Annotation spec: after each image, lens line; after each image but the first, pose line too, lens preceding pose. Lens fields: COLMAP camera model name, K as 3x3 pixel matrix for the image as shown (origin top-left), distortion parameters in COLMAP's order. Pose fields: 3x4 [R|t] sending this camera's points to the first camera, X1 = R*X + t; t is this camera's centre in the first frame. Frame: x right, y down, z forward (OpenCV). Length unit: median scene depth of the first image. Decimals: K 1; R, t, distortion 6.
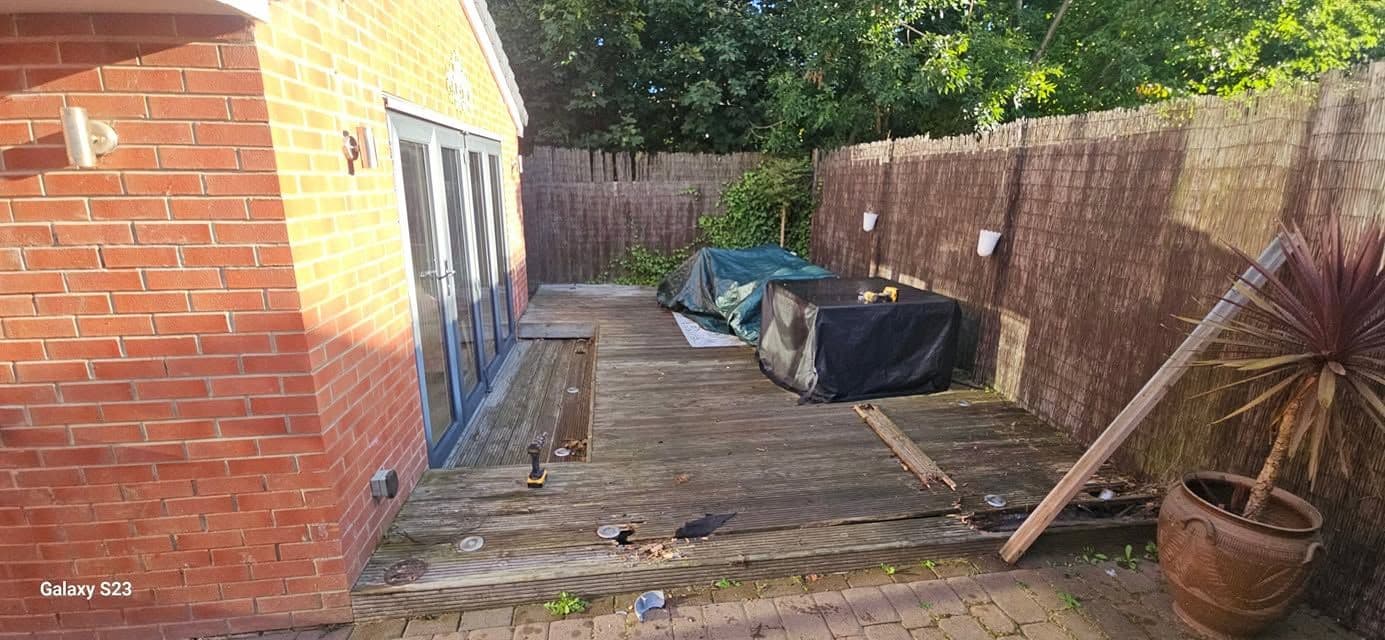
lens RADIAL K [[561.8, 0, 694.4], [0, 561.8, 315.1], [0, 0, 1]] dist [0.009783, -0.007700]
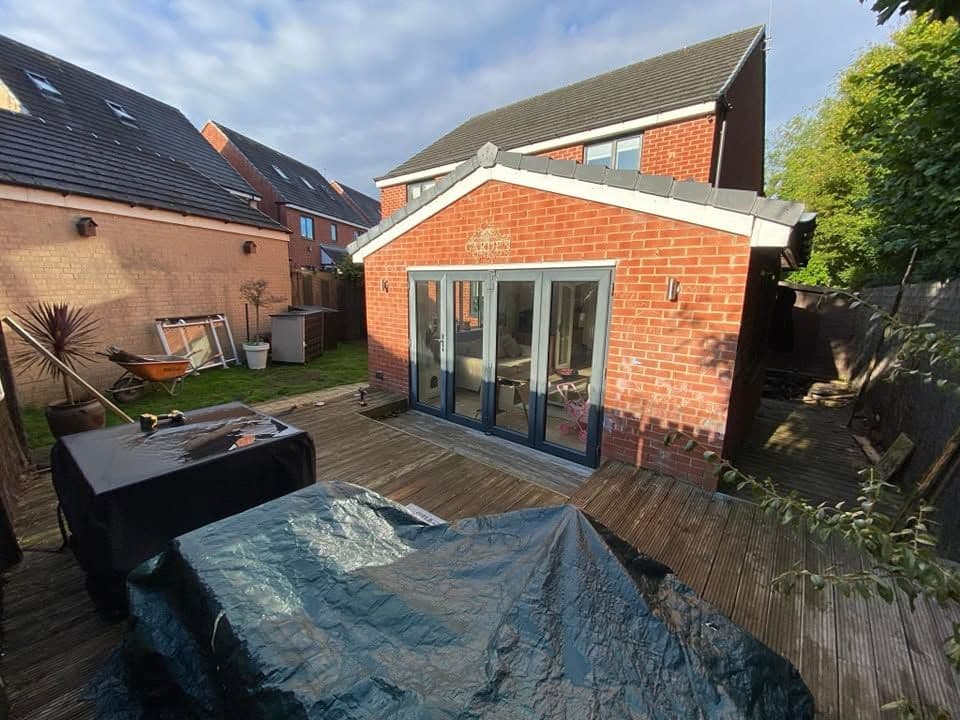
lens RADIAL K [[388.1, 0, 477.2], [0, 388.1, 362.3], [0, 0, 1]] dist [-0.000400, -0.000138]
pose [[-0.759214, 0.121761, -0.639350, 0.404445], [-0.158416, 0.918229, 0.362988, -0.557427], [0.631267, 0.376868, -0.677844, 2.163052]]
